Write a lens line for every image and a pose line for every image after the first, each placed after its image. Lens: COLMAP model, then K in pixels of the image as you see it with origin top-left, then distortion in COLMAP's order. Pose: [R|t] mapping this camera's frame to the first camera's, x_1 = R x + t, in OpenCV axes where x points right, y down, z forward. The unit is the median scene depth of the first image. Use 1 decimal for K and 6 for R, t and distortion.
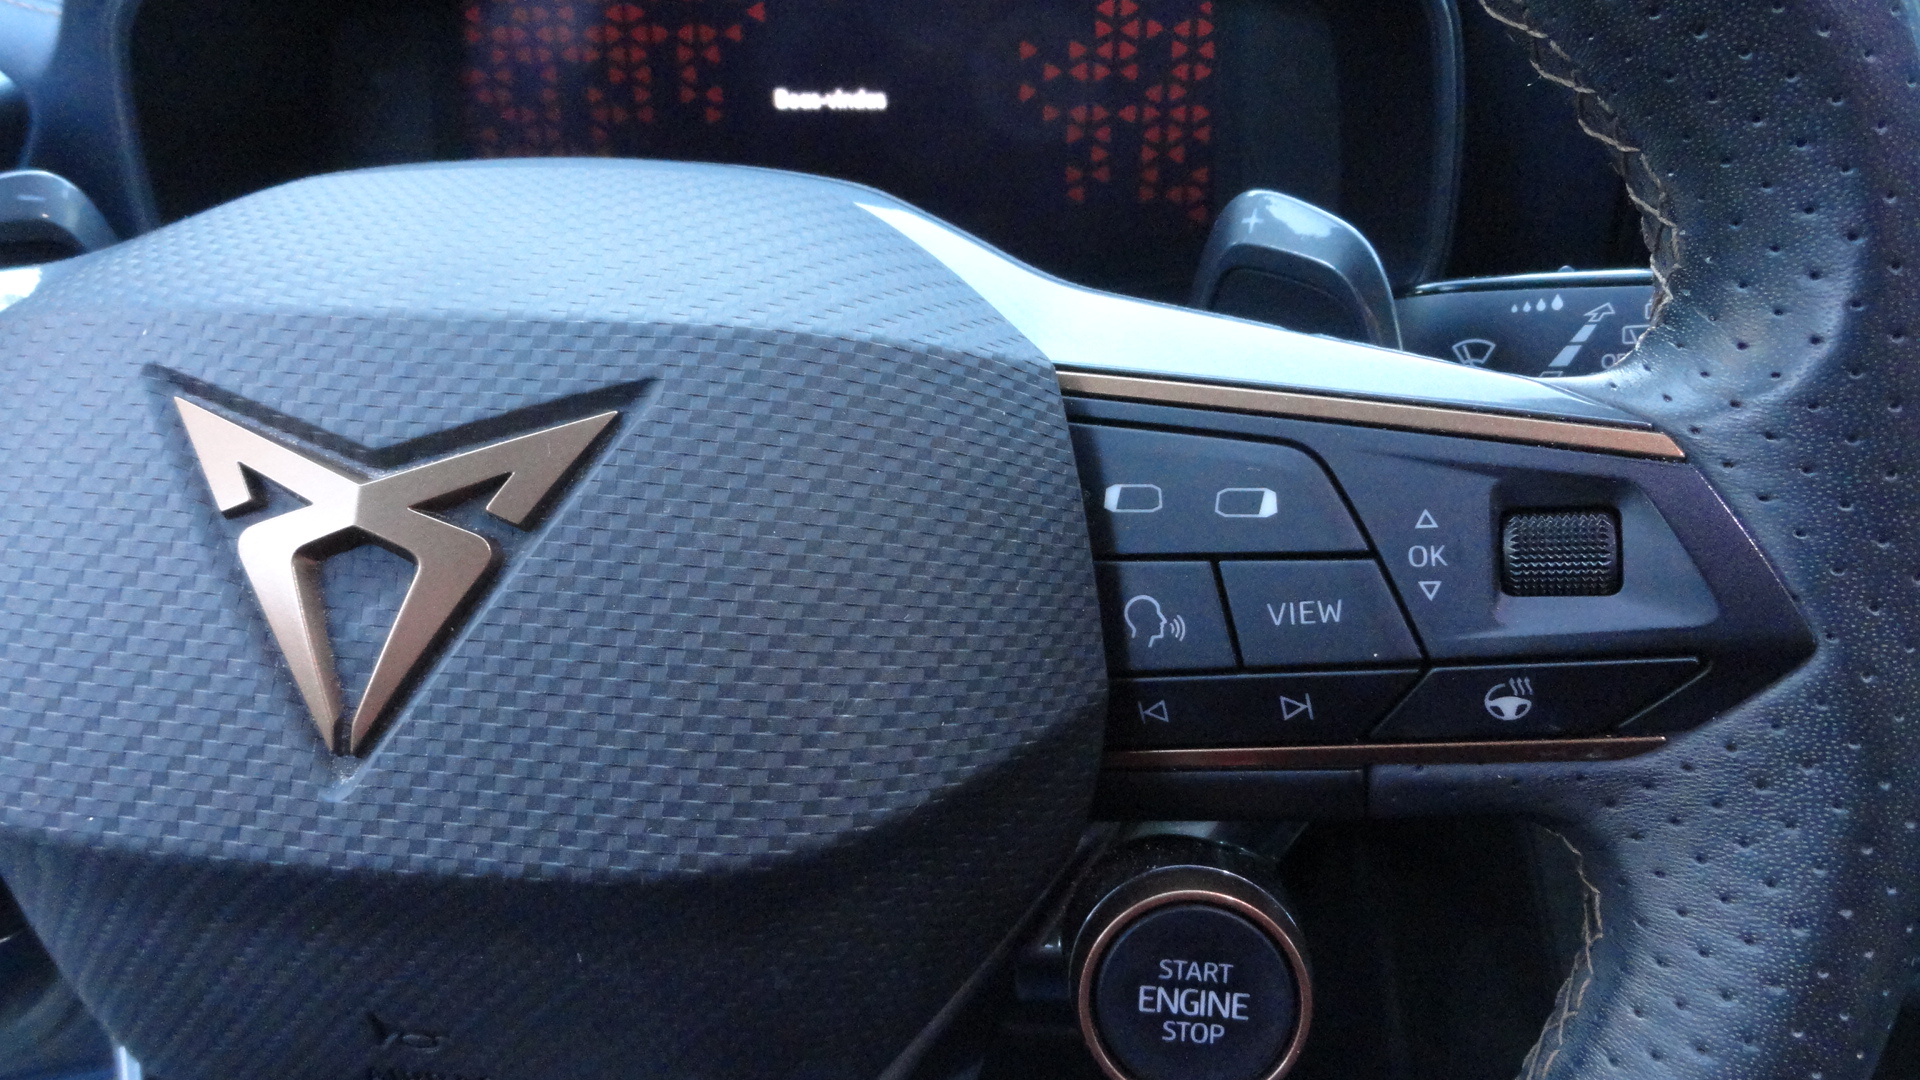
lens RADIAL K [[1322.8, 0, 959.8], [0, 1322.8, 554.1], [0, 0, 1]] dist [-0.007505, 0.018174]
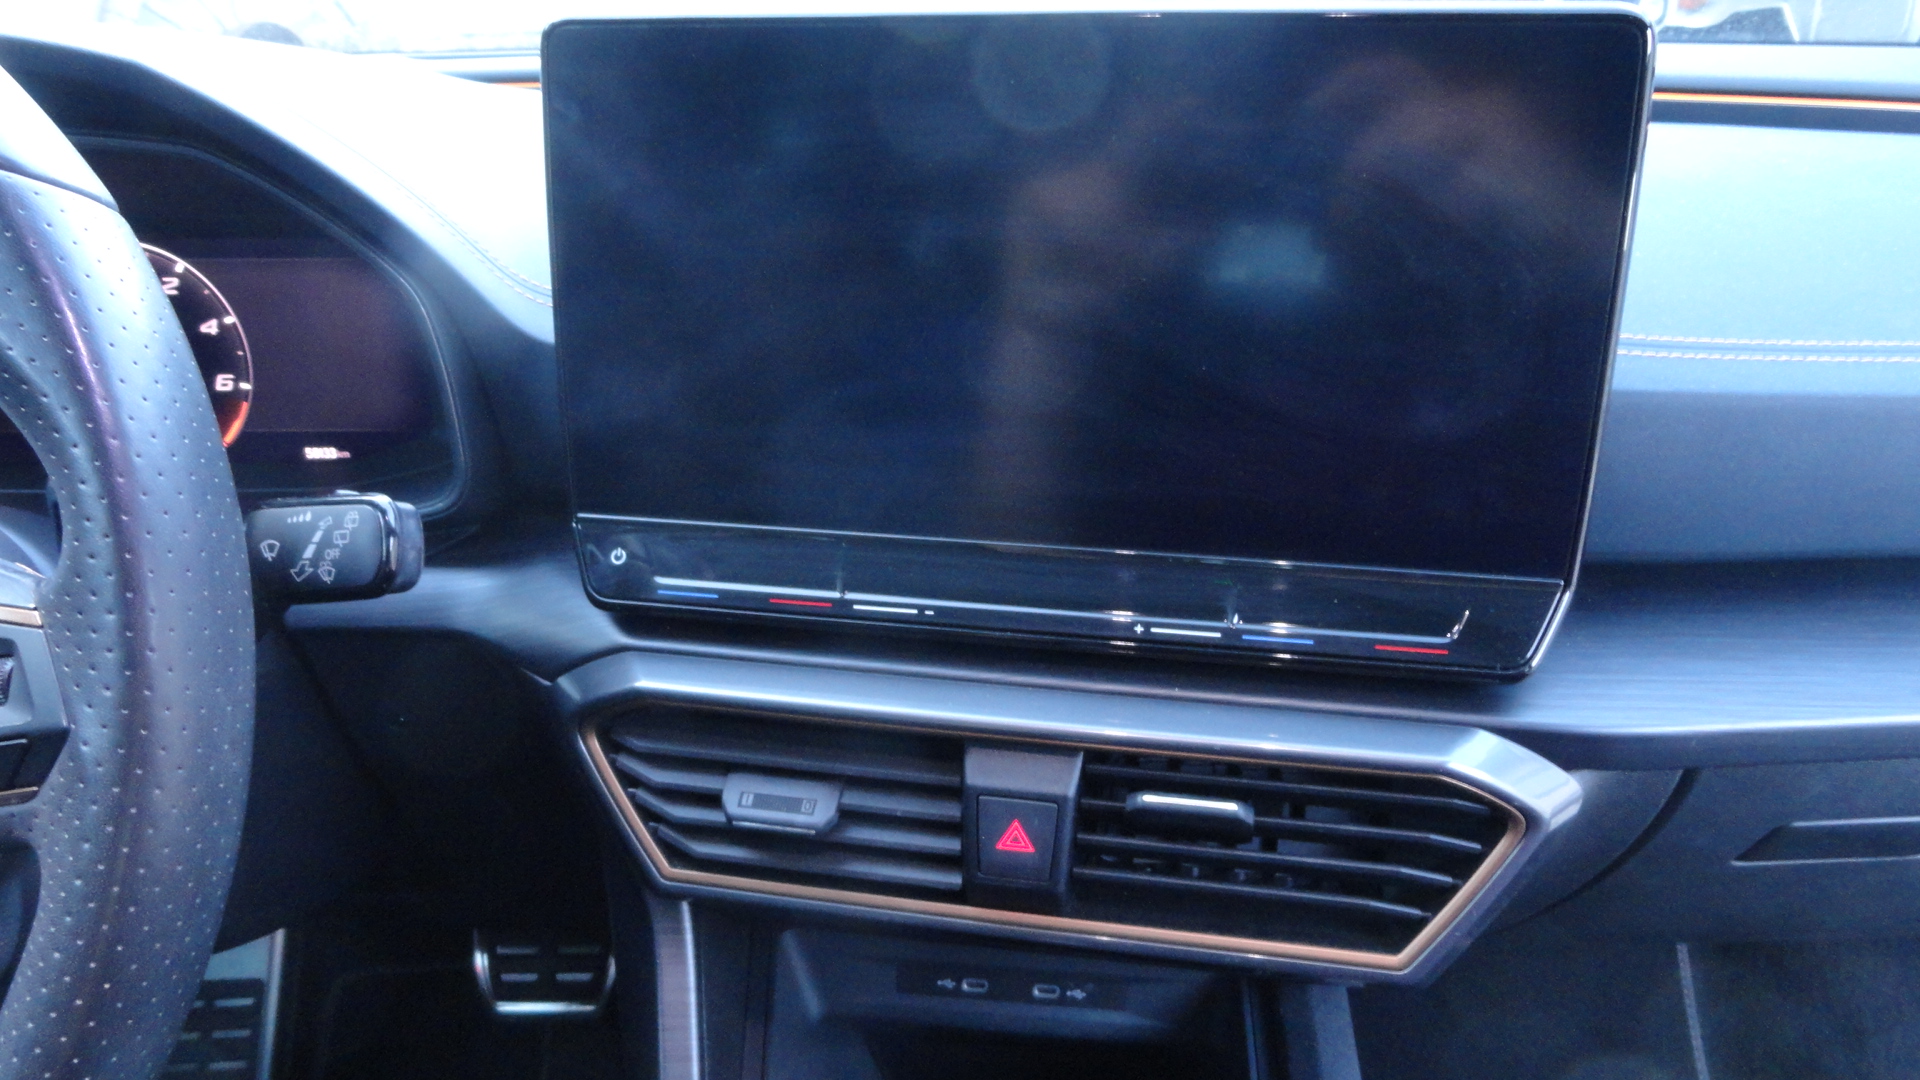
lens RADIAL K [[1339.4, 0, 968.8], [0, 1339.4, 531.6], [0, 0, 1]] dist [-0.004696, 0.001570]
pose [[0.995682, -0.021392, 0.090334, 1.418769], [0.032183, 0.992283, -0.119743, 0.047826], [-0.087076, 0.122133, 0.988687, -0.776251]]
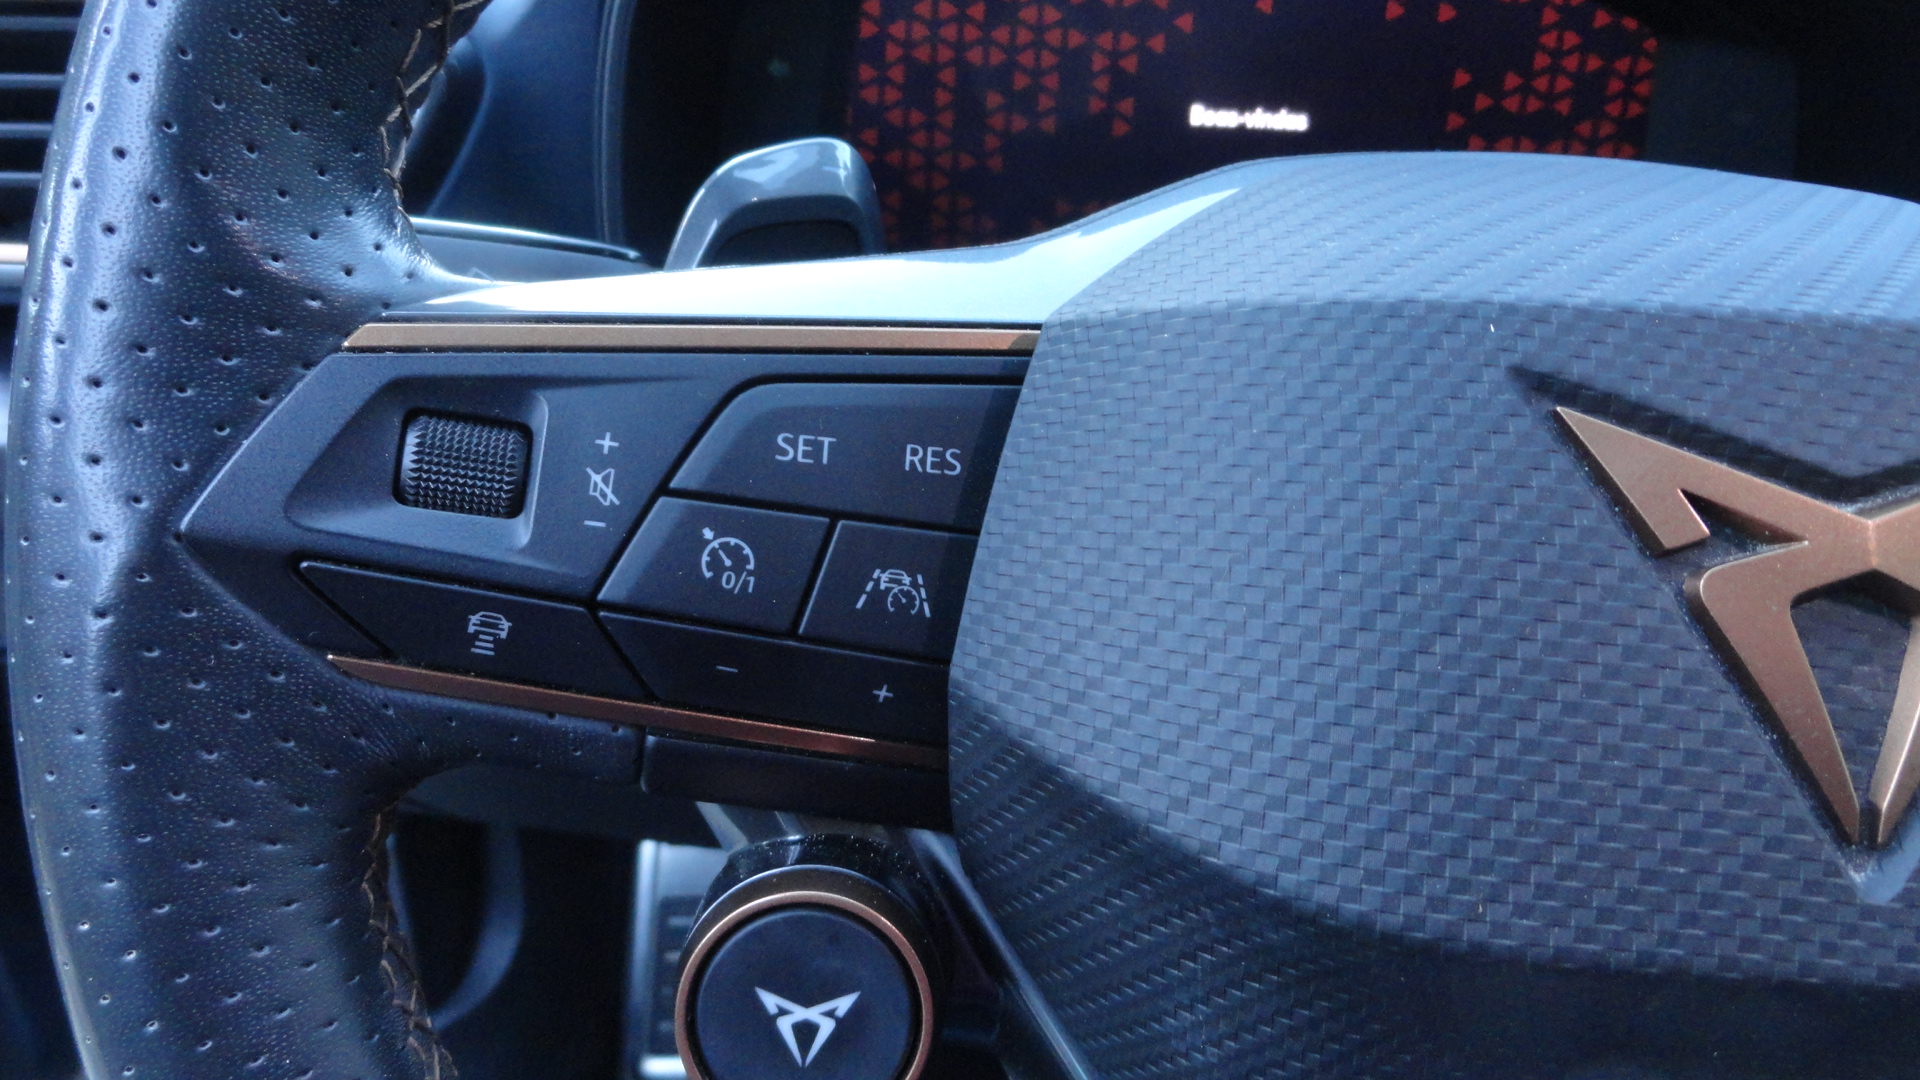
lens RADIAL K [[1322.8, 0, 959.8], [0, 1322.8, 554.1], [0, 0, 1]] dist [-0.007505, 0.018174]
pose [[0.993018, 0.015099, 0.116990, -0.984243], [-0.011663, 0.999482, -0.030007, 0.002308], [-0.117382, 0.028433, 0.992680, 0.211054]]
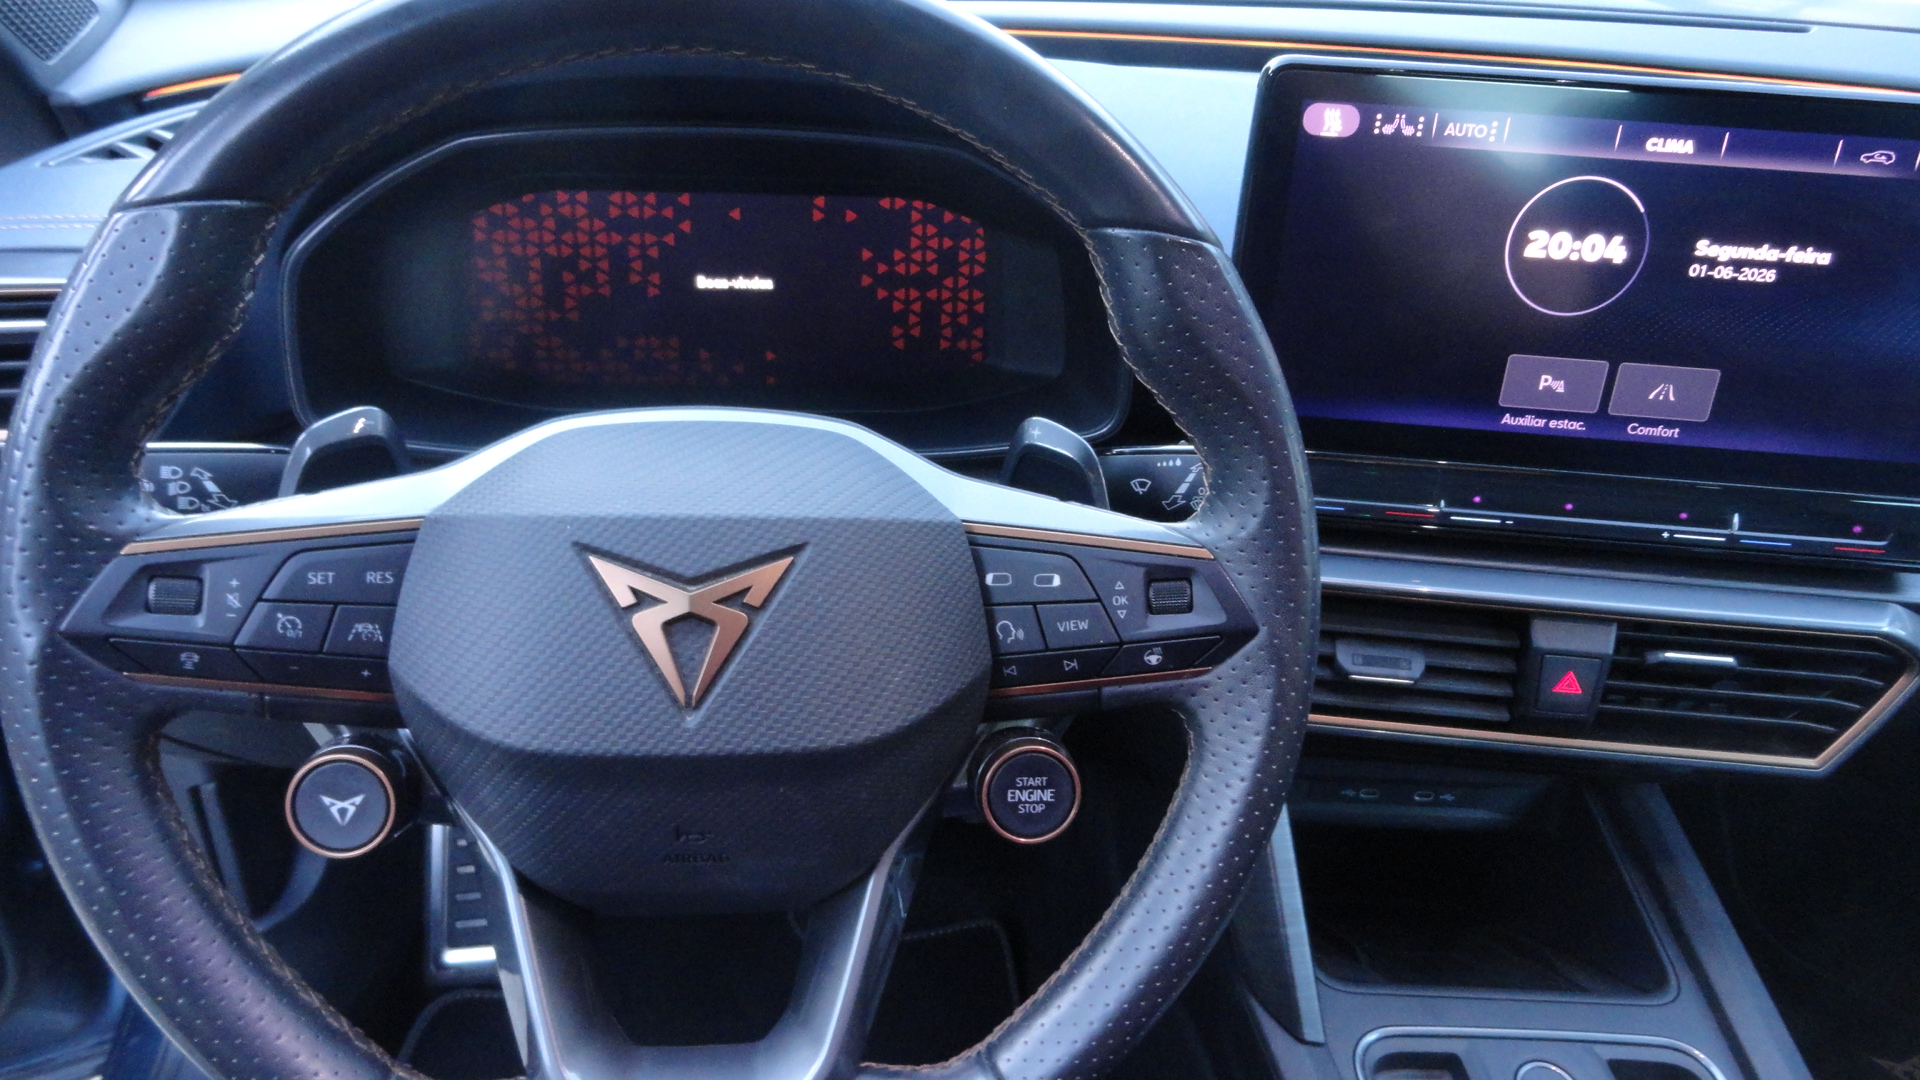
lens RADIAL K [[1322.8, 0, 959.8], [0, 1322.8, 554.1], [0, 0, 1]] dist [-0.007505, 0.018174]
pose [[0.977430, -0.041016, 0.207238, -0.411710], [0.038129, 0.999112, 0.017911, -0.129444], [-0.207789, -0.009605, 0.978127, -1.243913]]
